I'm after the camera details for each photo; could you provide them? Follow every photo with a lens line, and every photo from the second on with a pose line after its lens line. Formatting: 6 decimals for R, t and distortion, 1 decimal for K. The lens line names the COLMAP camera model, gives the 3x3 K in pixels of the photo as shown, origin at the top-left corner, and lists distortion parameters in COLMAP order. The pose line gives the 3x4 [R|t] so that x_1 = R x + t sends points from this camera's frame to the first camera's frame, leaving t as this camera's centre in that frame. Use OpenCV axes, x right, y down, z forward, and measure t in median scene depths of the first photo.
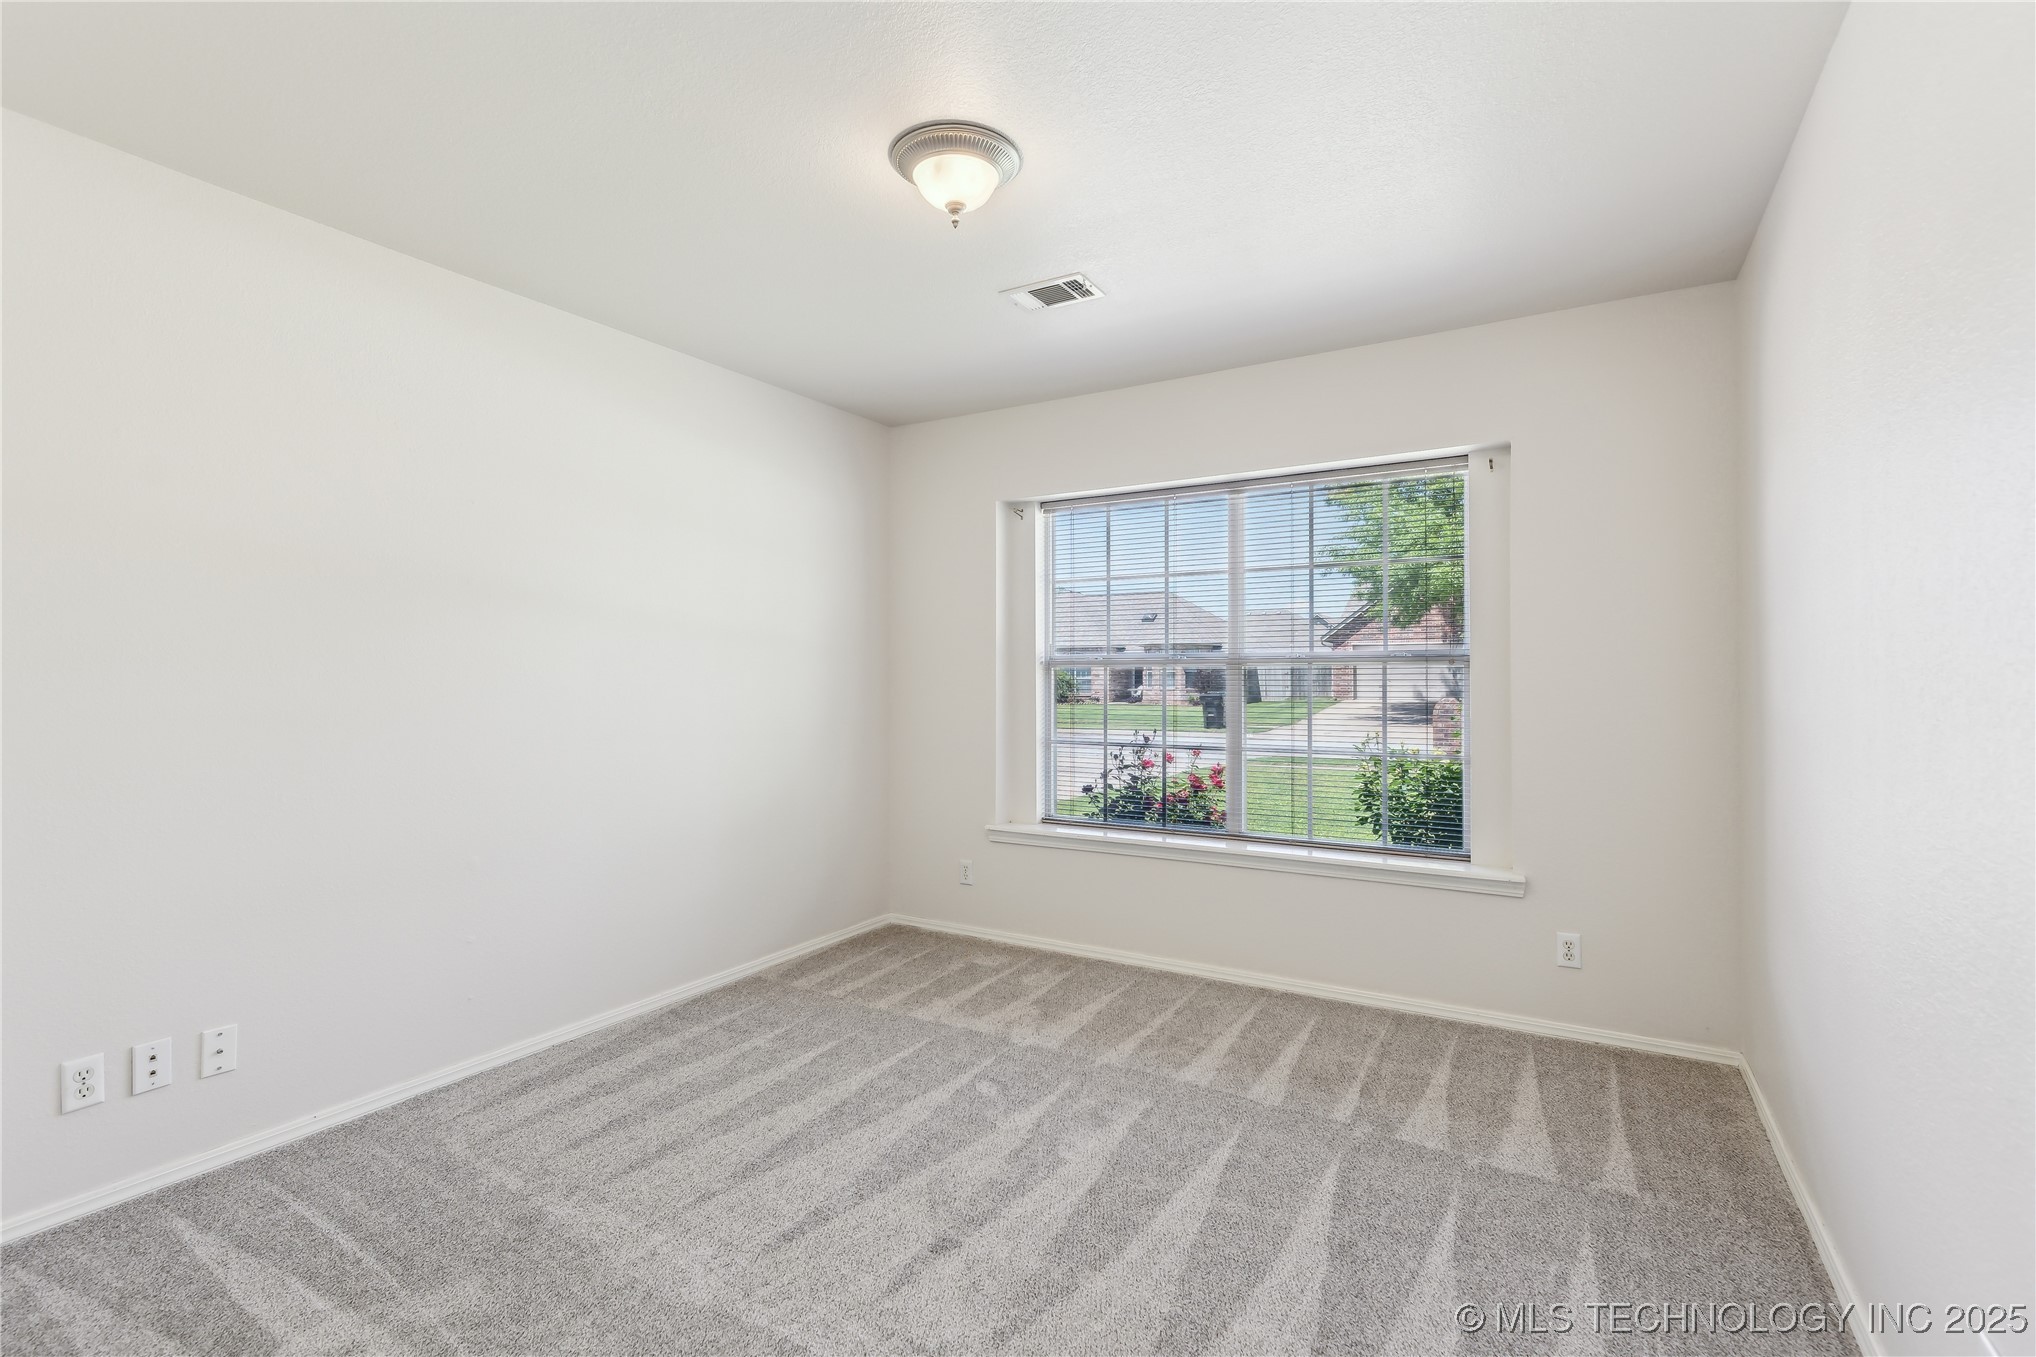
lens RADIAL K [[942.9, 0, 1013.3], [0, 942.9, 674.6], [0, 0, 1]] dist [-0.001360, -0.000082]
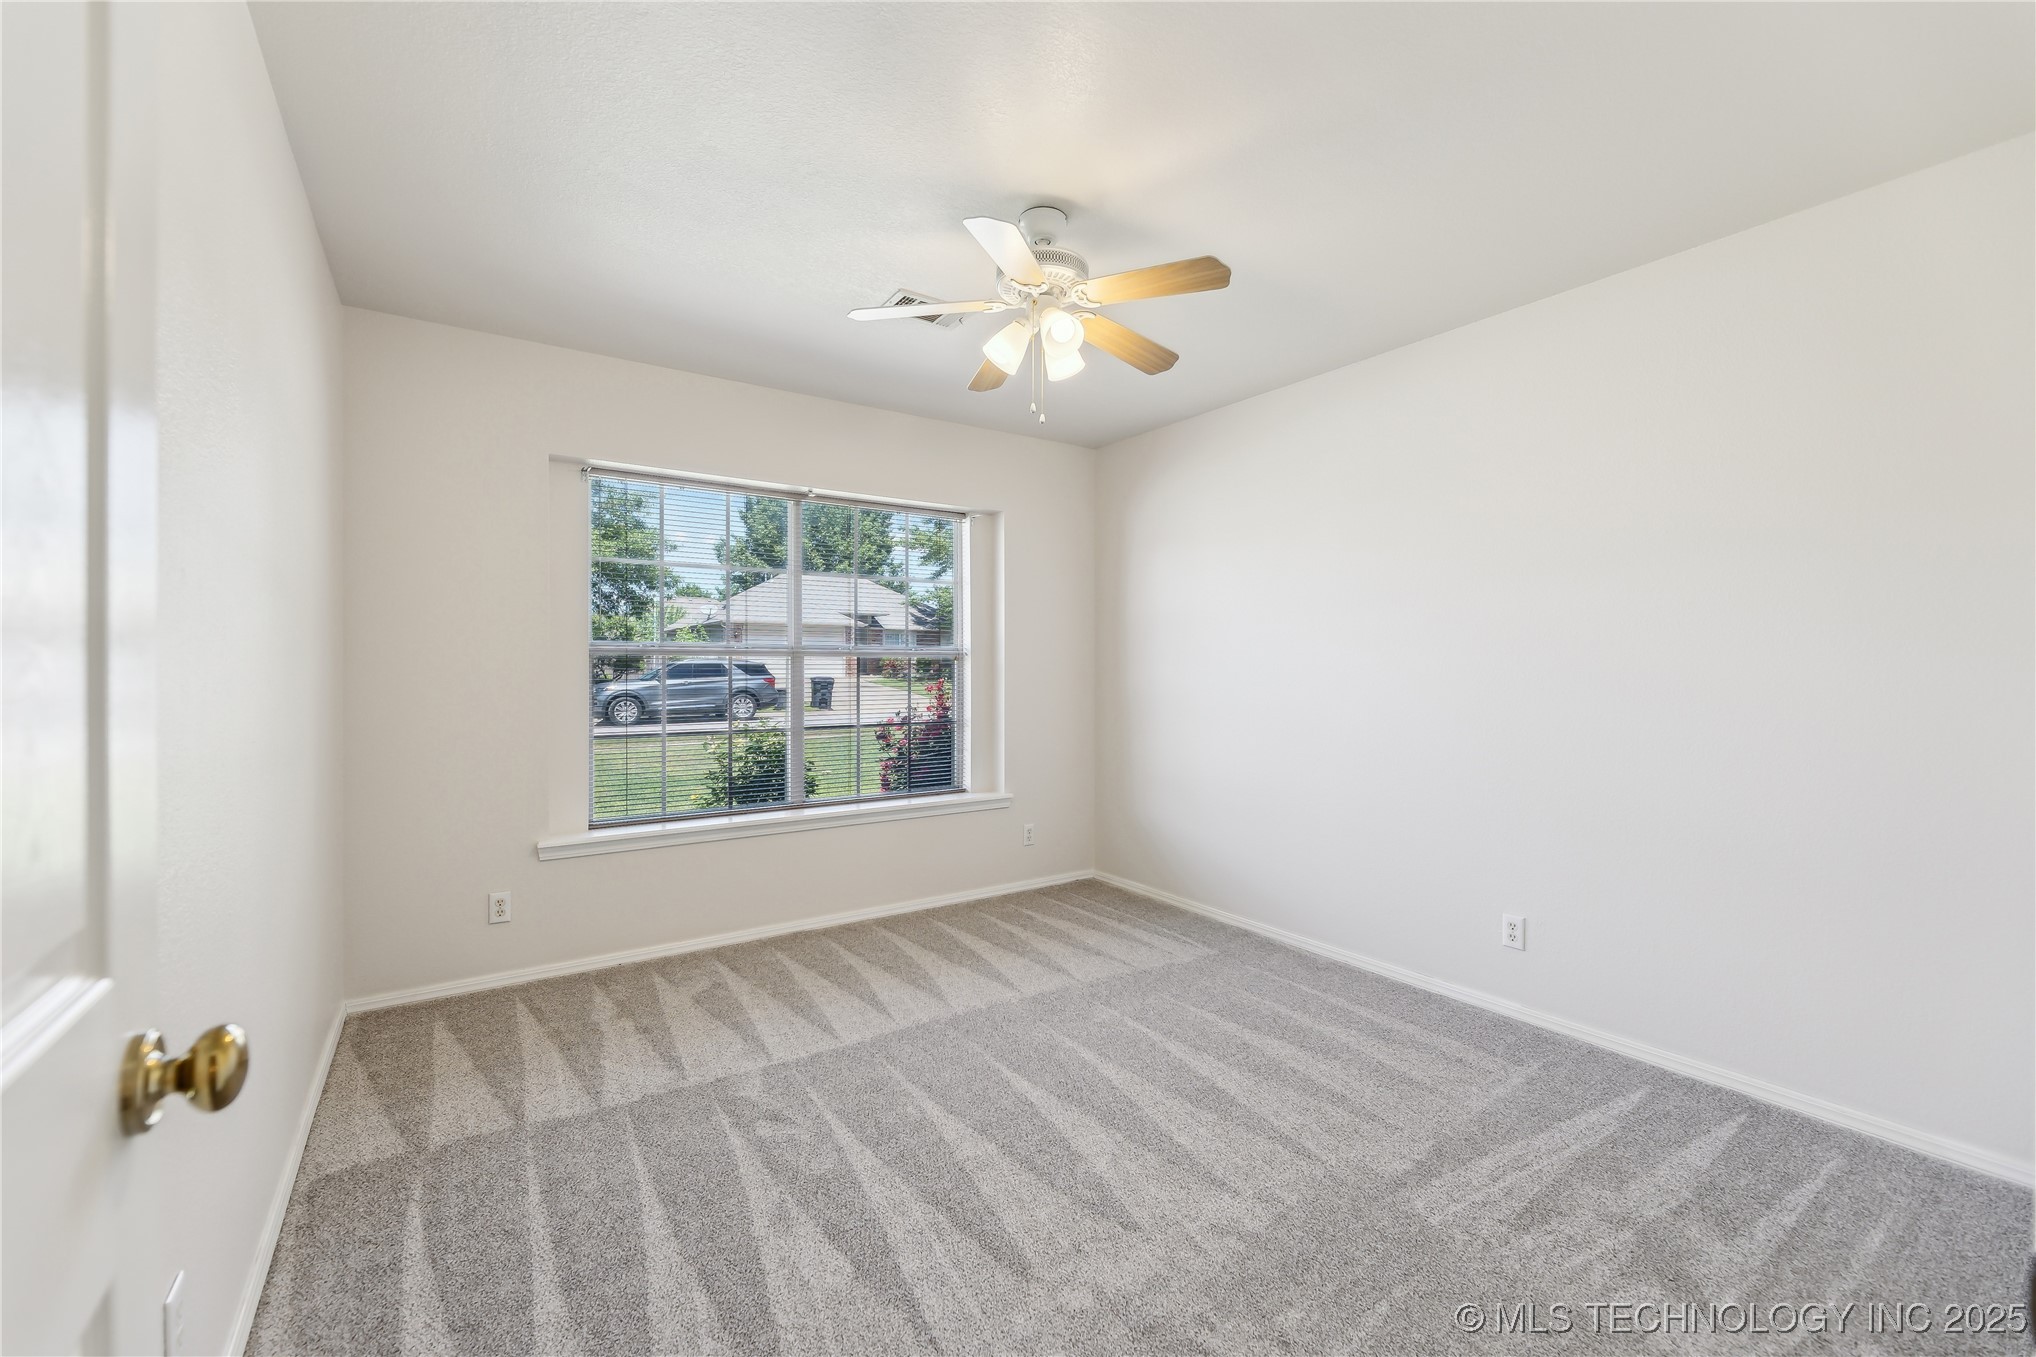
lens RADIAL K [[830.9, 0, 1021.2], [0, 830.9, 681.4], [0, 0, 1]] dist [-0.004513, 0.000966]
pose [[0.408024, -0.015158, 0.912845, -0.626235], [-0.005909, 0.999797, 0.019243, 0.000922], [-0.912952, -0.013245, 0.407852, 0.377876]]
